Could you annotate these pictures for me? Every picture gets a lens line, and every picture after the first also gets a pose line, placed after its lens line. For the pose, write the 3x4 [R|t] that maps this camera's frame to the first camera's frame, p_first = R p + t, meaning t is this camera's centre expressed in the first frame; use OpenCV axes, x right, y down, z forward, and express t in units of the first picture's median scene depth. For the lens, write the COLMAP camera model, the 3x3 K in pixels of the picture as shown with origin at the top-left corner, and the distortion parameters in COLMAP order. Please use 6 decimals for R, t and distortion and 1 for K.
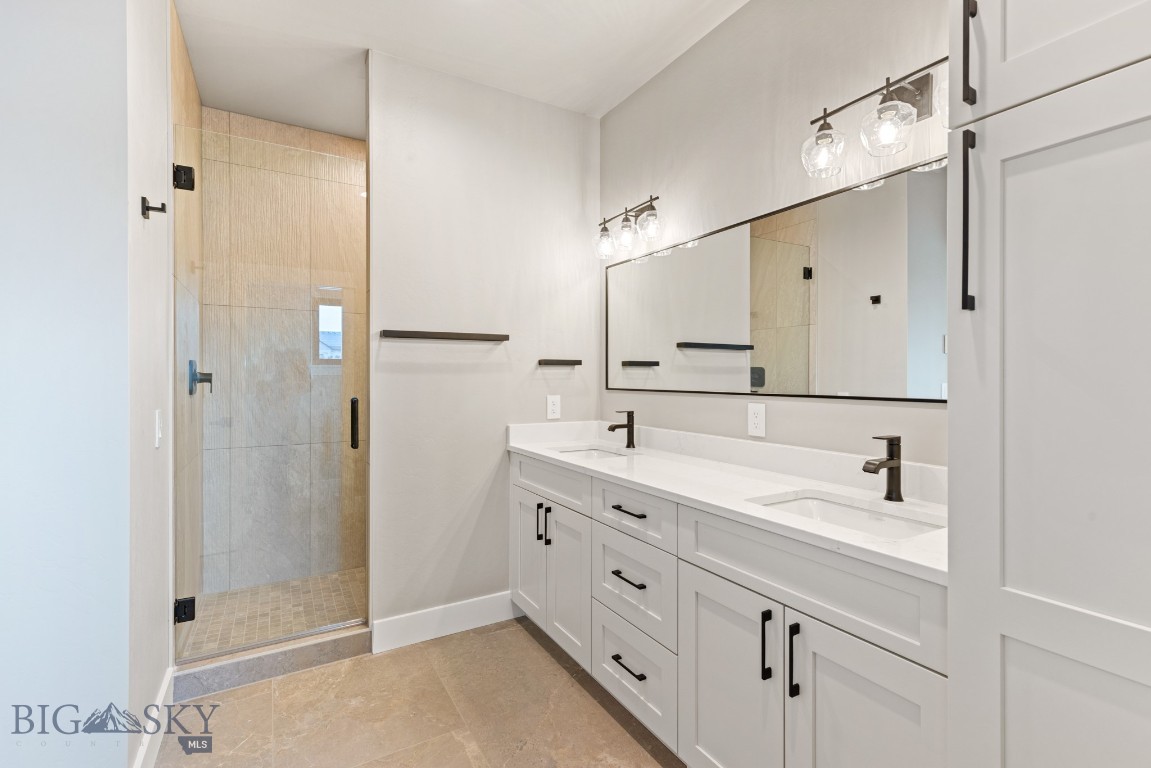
lens RADIAL K [[516.7, 0, 583.7], [0, 516.7, 383.0], [0, 0, 1]] dist [-0.009035, -0.001840]
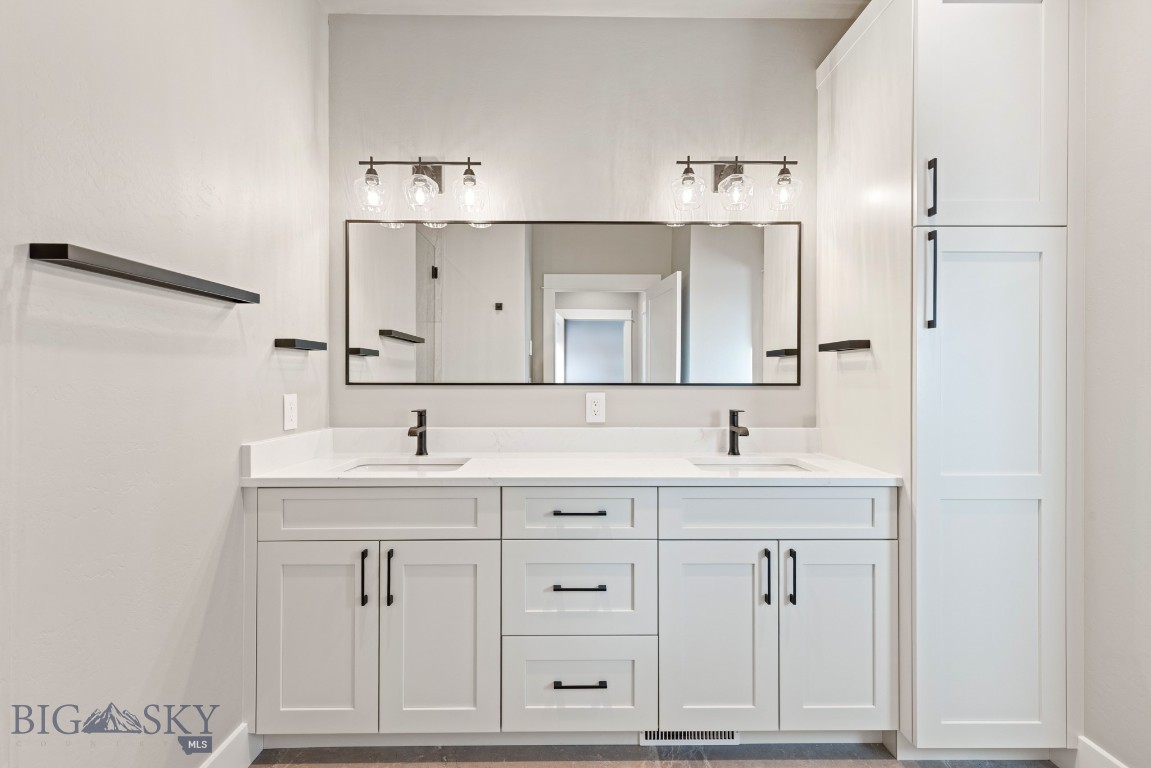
lens RADIAL K [[516.7, 0, 573.4], [0, 516.7, 383.0], [0, 0, 1]] dist [-0.009035, -0.001840]
pose [[0.504732, -0.006372, 0.863252, -0.470325], [0.010256, 0.999946, 0.001385, 0.013510], [-0.863215, 0.008154, 0.504770, 0.371953]]
